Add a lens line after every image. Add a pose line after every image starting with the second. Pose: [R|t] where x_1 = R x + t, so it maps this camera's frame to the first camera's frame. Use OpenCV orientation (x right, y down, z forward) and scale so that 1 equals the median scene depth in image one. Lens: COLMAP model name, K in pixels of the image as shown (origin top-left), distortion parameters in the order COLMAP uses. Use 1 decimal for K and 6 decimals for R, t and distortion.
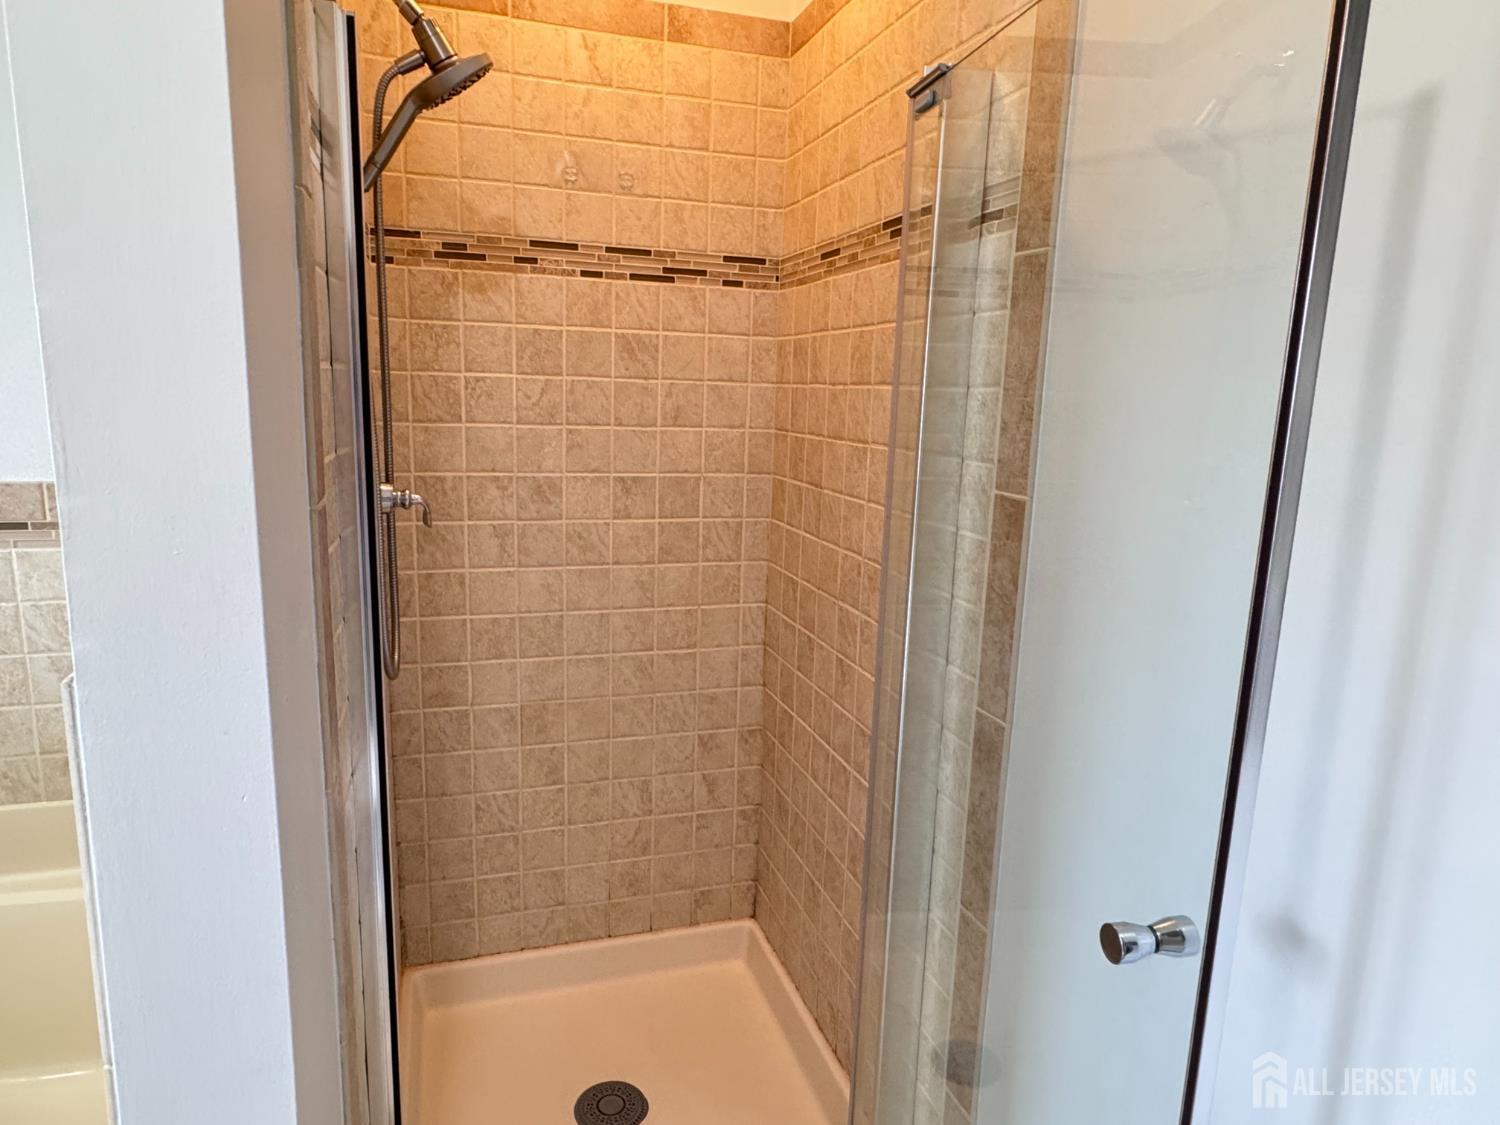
lens RADIAL K [[912.4, 0, 750.1], [0, 912.4, 570.7], [0, 0, 1]] dist [-0.007438, -0.000381]
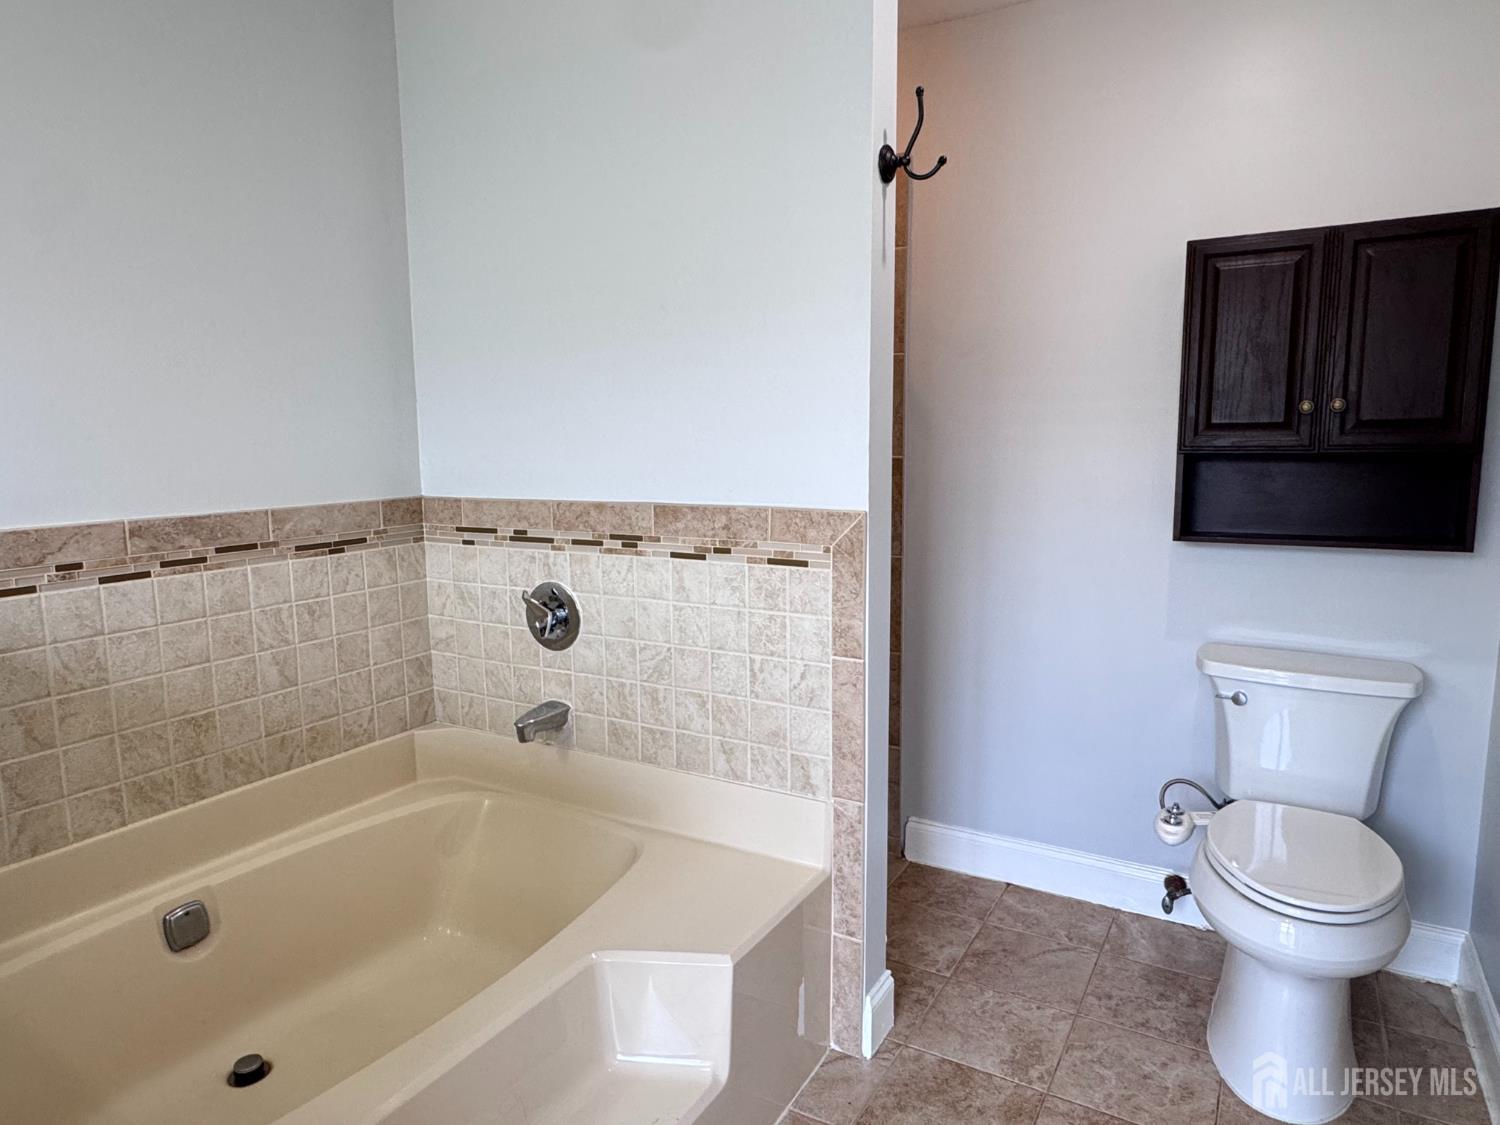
lens RADIAL K [[912.4, 0, 747.6], [0, 912.4, 561.8], [0, 0, 1]] dist [-0.007438, -0.000381]
pose [[0.744949, -0.114111, 0.657290, -1.095409], [0.143091, 0.989663, 0.009640, 0.053960], [-0.651595, 0.086871, 0.753576, -0.349390]]
